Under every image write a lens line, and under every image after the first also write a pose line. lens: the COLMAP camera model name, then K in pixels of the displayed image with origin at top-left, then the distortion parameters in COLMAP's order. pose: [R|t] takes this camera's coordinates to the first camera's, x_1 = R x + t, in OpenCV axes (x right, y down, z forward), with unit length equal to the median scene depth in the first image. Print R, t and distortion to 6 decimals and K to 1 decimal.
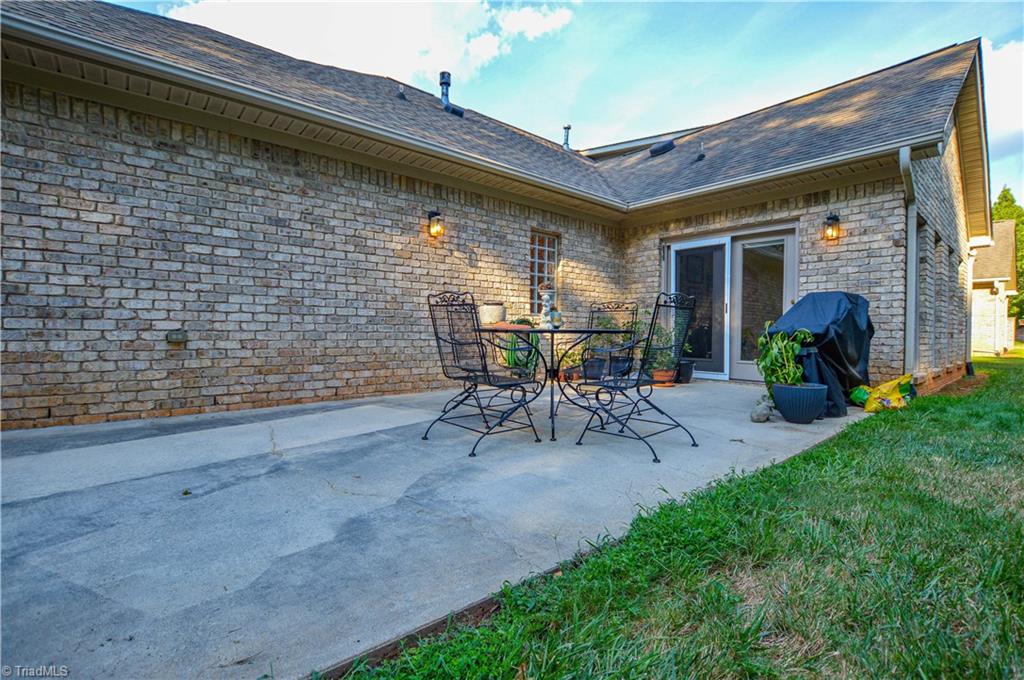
lens RADIAL K [[454.8, 0, 512.0], [0, 454.8, 340.0], [0, 0, 1]] dist [-0.024269, 0.000148]
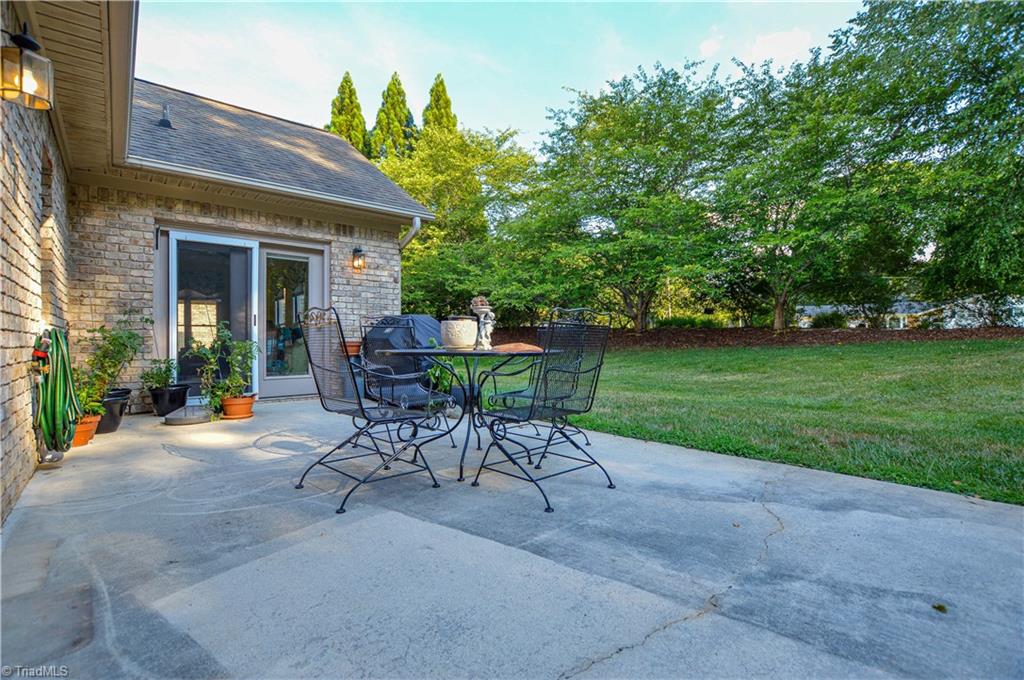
lens RADIAL K [[454.8, 0, 512.0], [0, 454.8, 340.0], [0, 0, 1]] dist [-0.024269, 0.000148]
pose [[-0.009435, -0.008582, 0.999919, -0.513537], [0.027137, 0.999593, 0.008835, -0.031633], [-0.999587, 0.027218, -0.009198, 0.609562]]
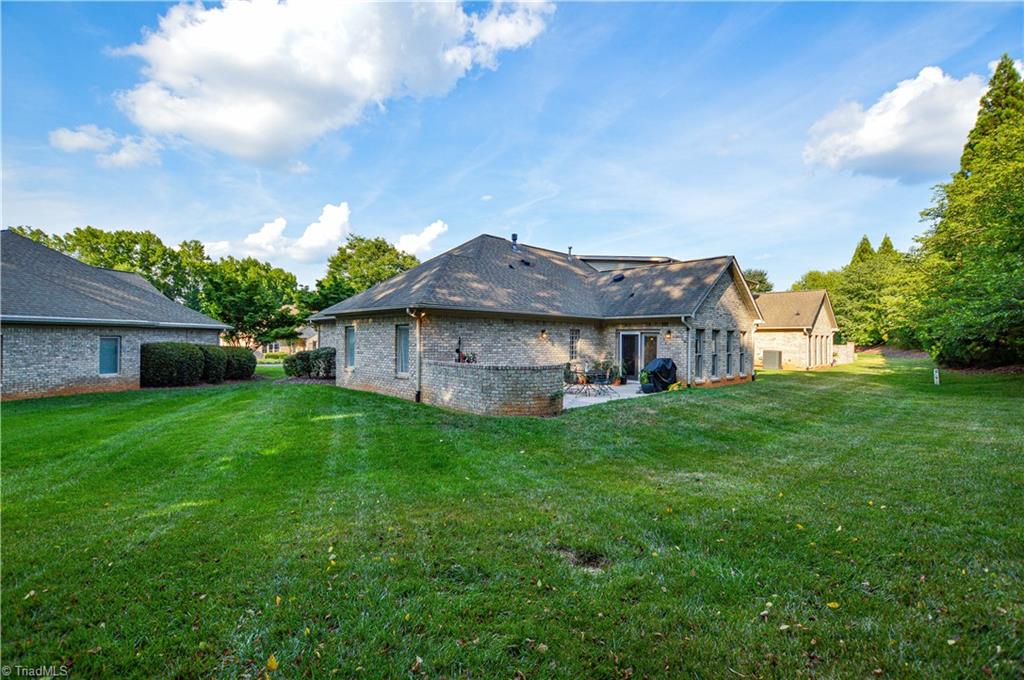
lens RADIAL K [[433.8, 0, 512.0], [0, 433.8, 340.0], [0, 0, 1]] dist [-0.021353, 0.000010]
pose [[0.998782, -0.001178, 0.049332, -0.539679], [0.002006, 0.999858, -0.016740, -0.165335], [-0.049305, 0.016819, 0.998642, -1.997197]]
